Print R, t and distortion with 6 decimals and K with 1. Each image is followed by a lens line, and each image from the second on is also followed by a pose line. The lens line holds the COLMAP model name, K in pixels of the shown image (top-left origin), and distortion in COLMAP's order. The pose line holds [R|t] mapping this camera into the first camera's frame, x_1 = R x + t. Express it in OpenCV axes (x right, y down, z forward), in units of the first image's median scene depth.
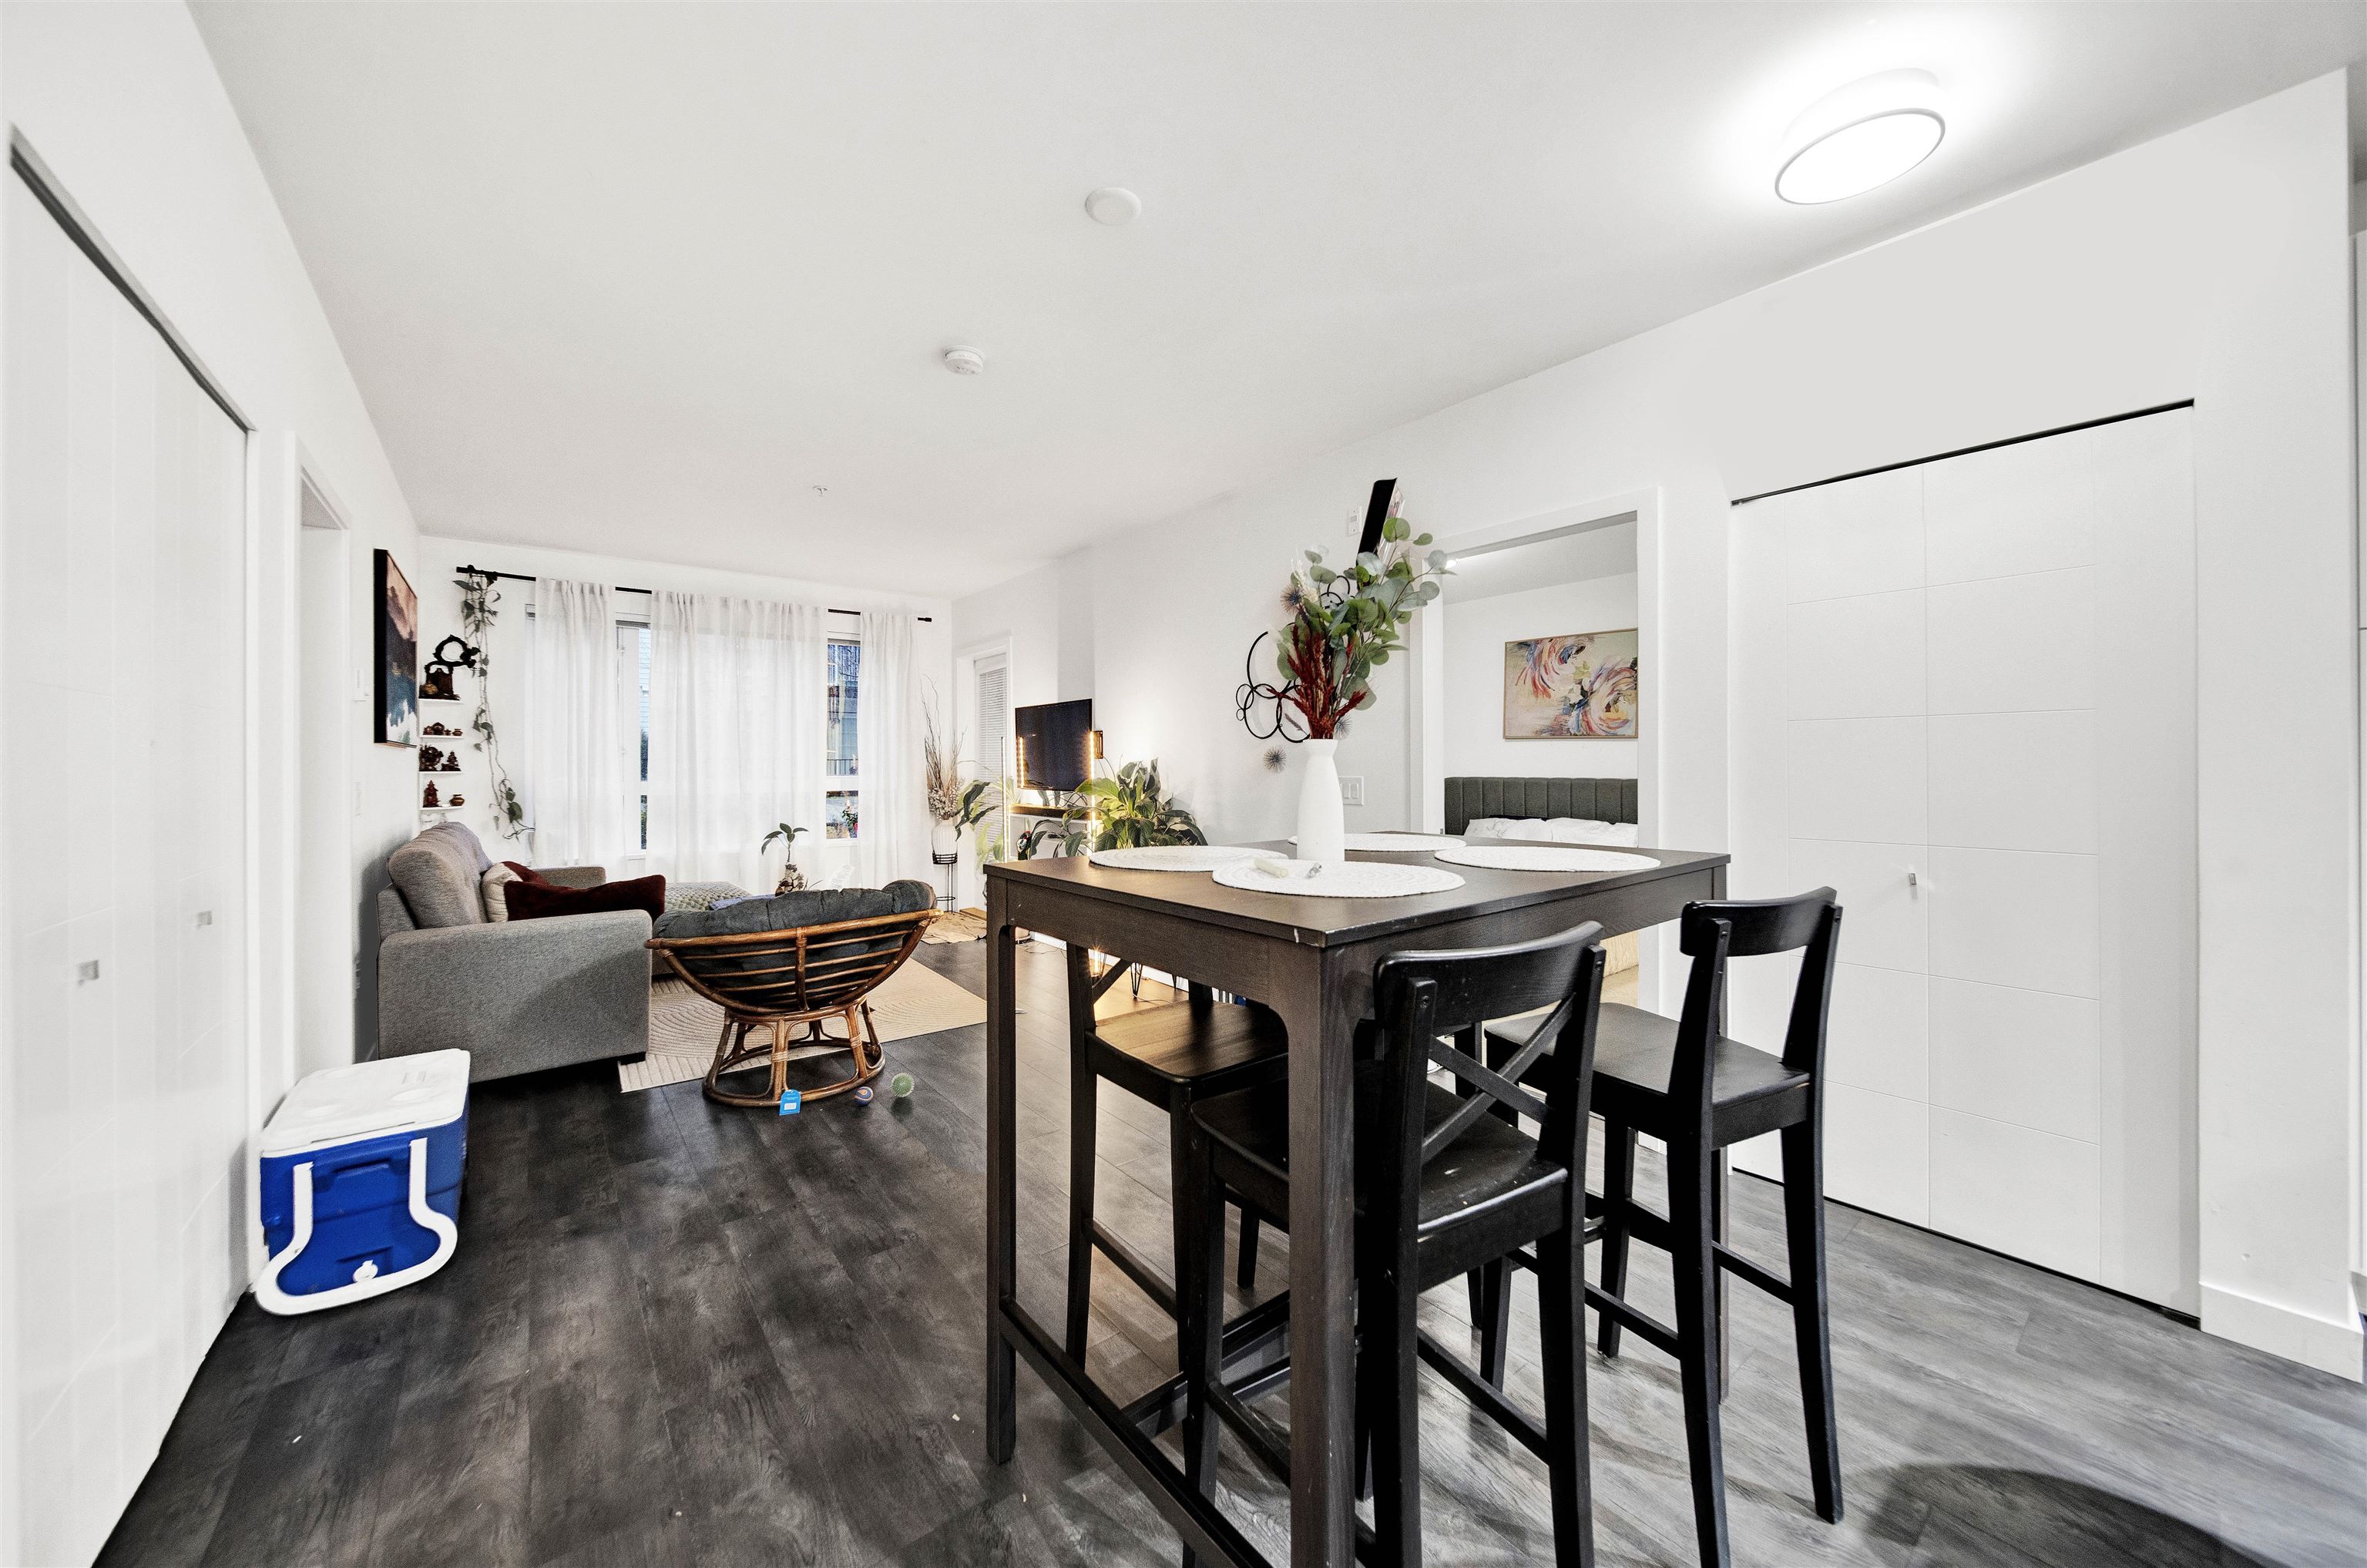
lens RADIAL K [[829.5, 0, 1162.5], [0, 829.5, 762.3], [0, 0, 1]] dist [0.001612, -0.001601]
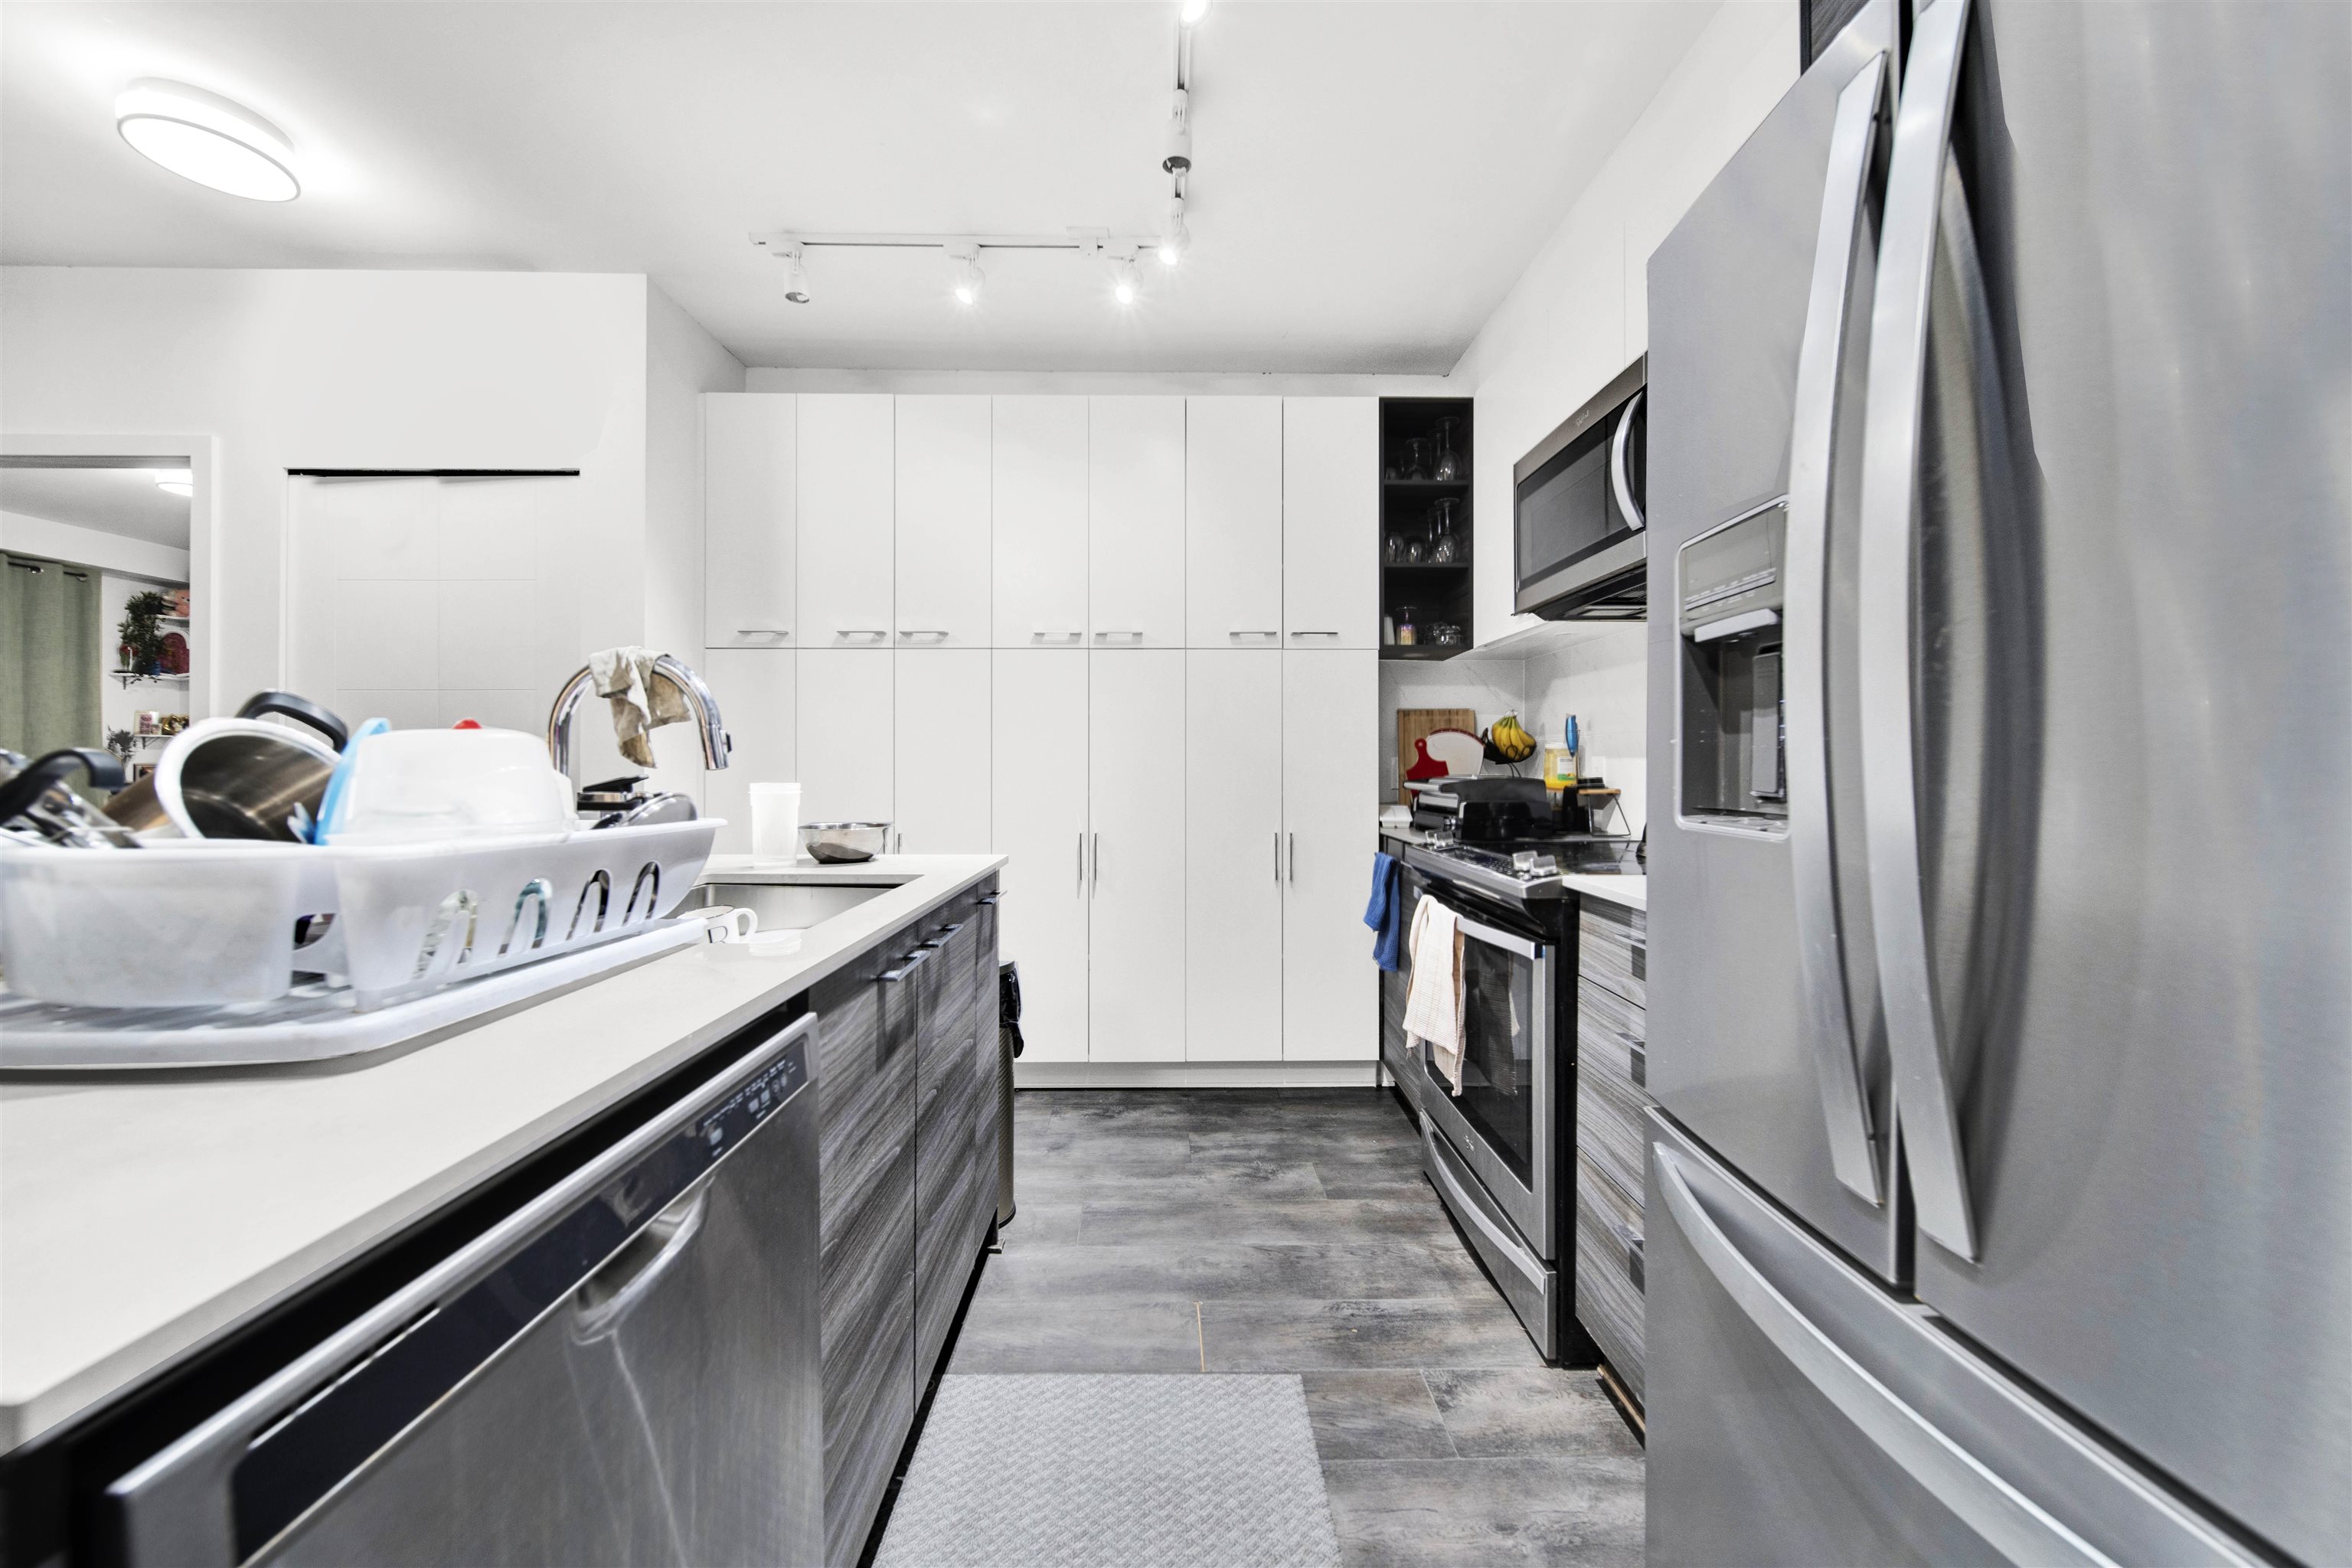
lens RADIAL K [[842.5, 0, 1167.3], [0, 842.5, 761.2], [0, 0, 1]] dist [-0.001853, -0.000595]
pose [[0.595931, 0.004734, 0.803022, 0.257193], [-0.003963, 0.999988, -0.002955, 0.018774], [-0.803026, -0.001422, 0.595942, -0.235199]]
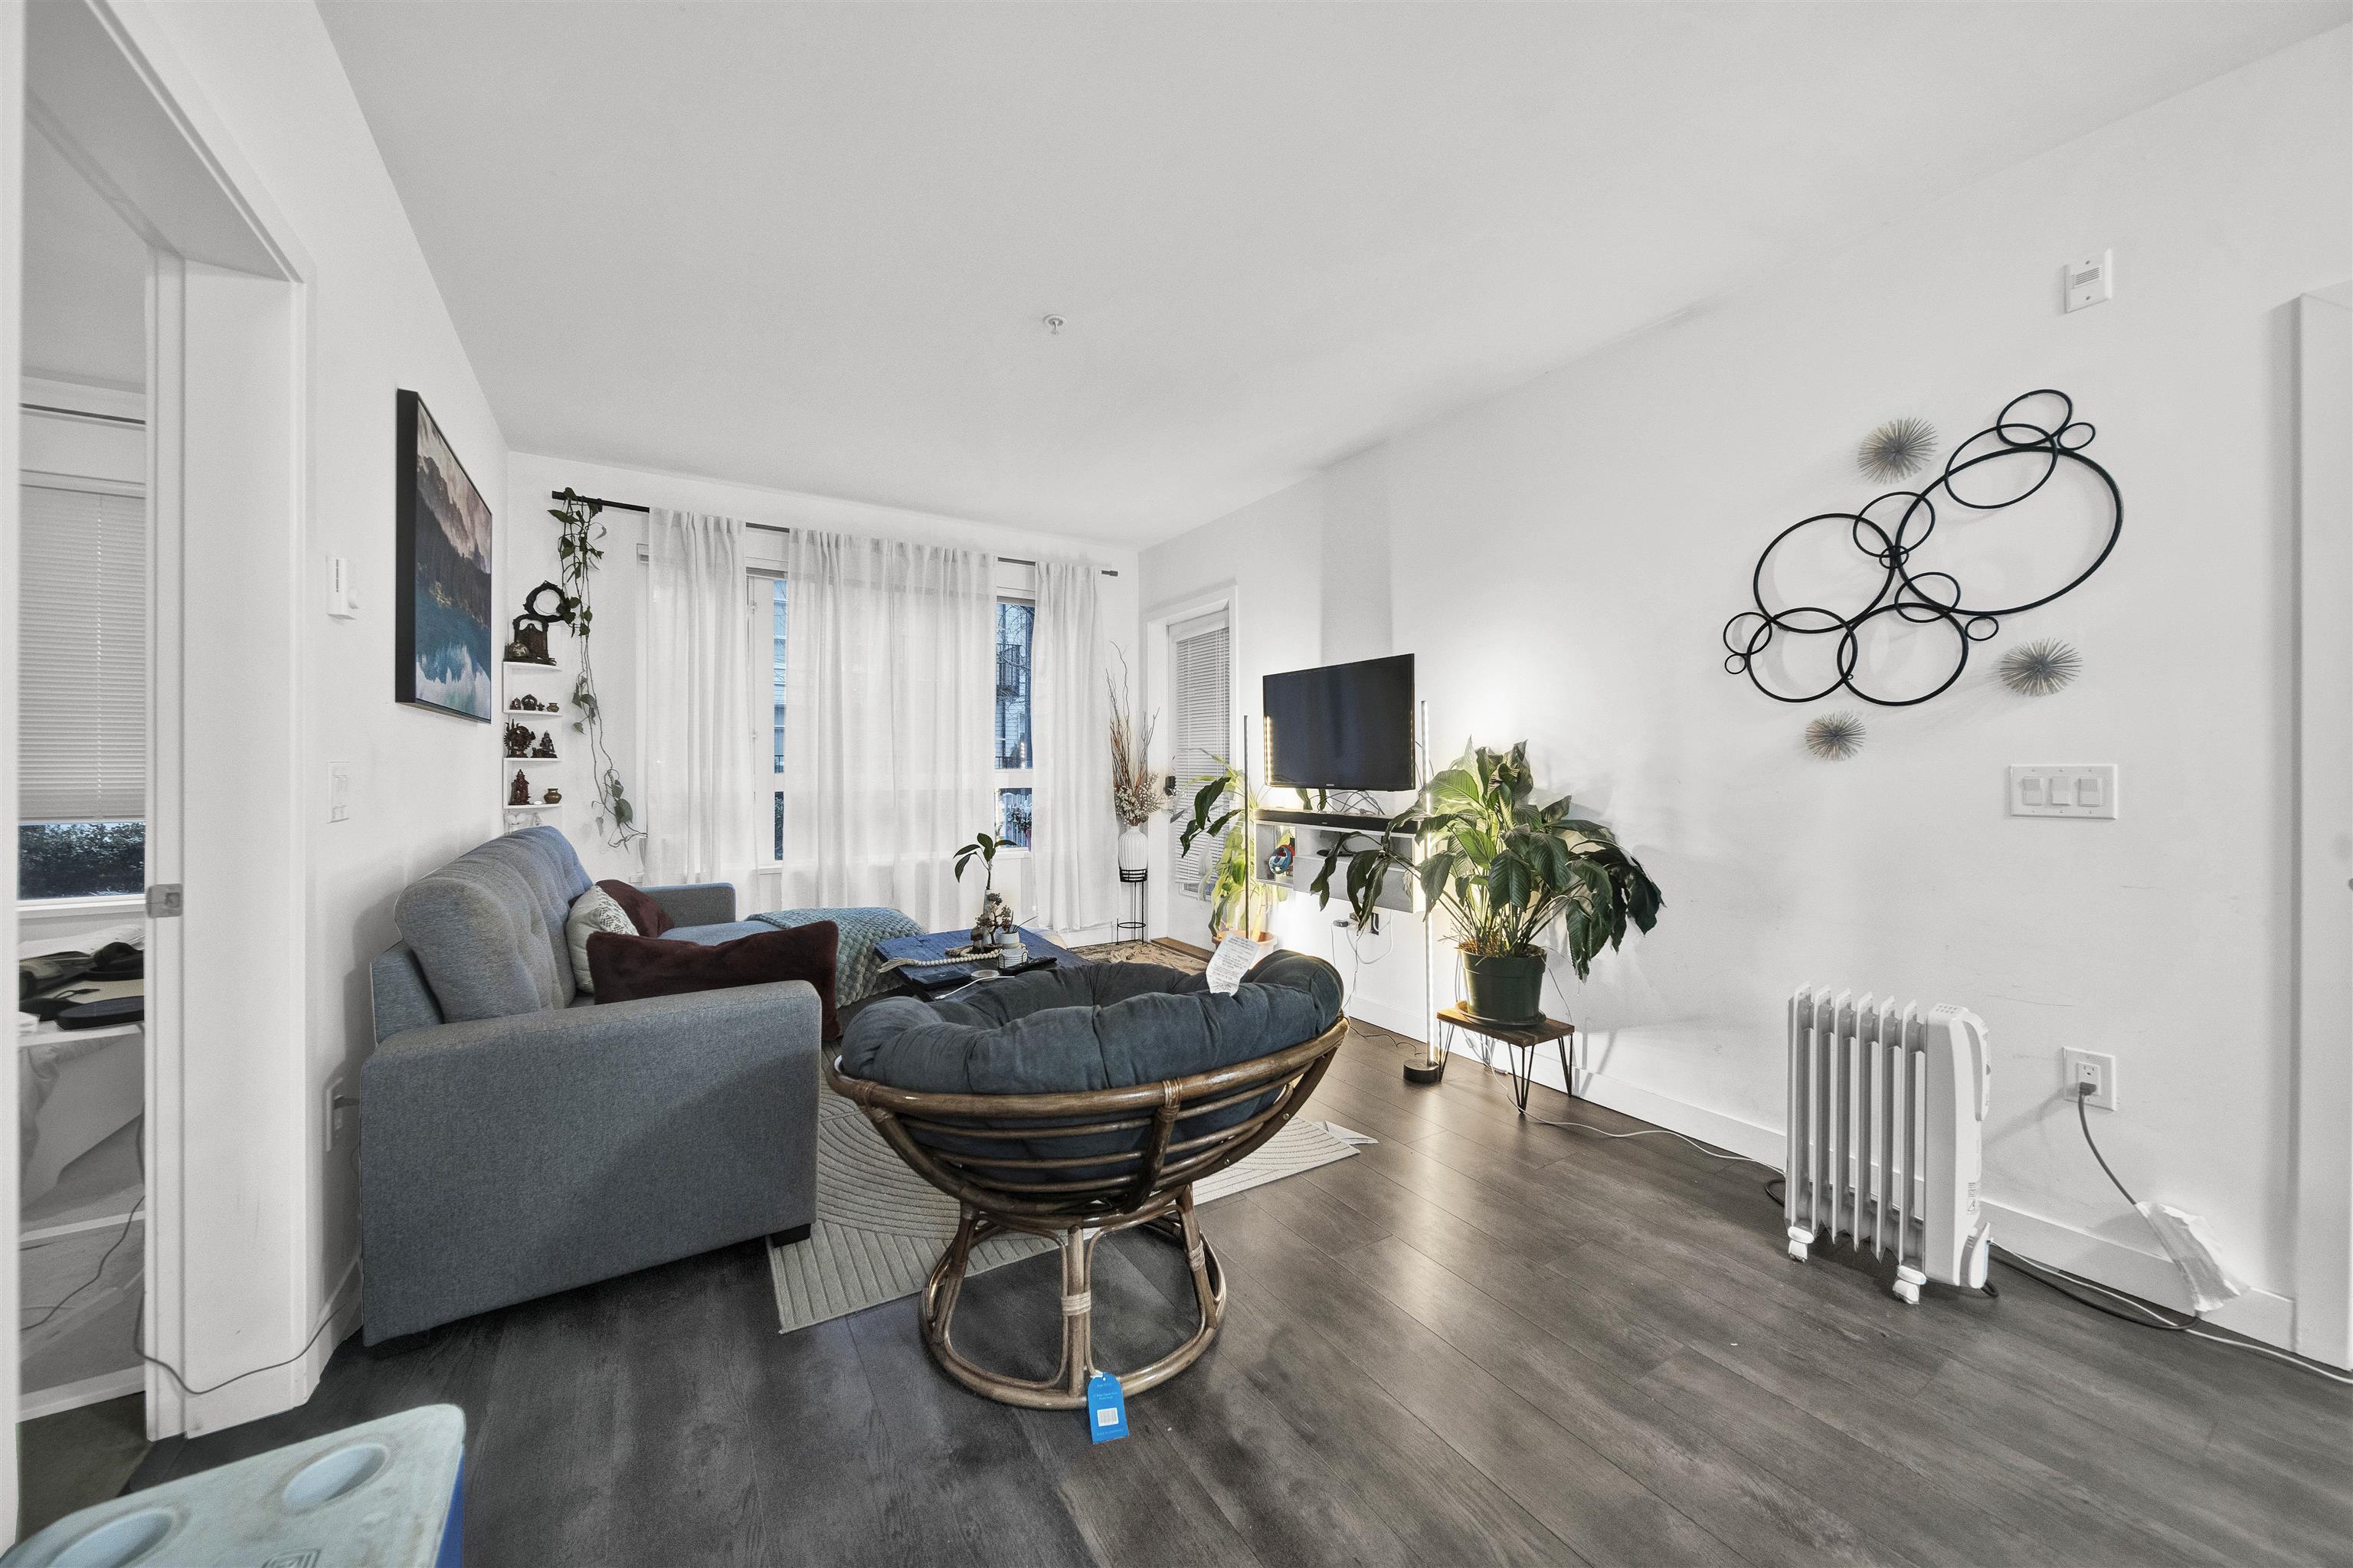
lens RADIAL K [[824.6, 0, 1160.9], [0, 824.6, 764.4], [0, 0, 1]] dist [0.001612, -0.001601]
pose [[0.995072, 0.003832, -0.099080, -0.220470], [-0.003779, 0.999993, 0.000720, 0.013912], [0.099082, -0.000342, 0.995079, 0.304952]]
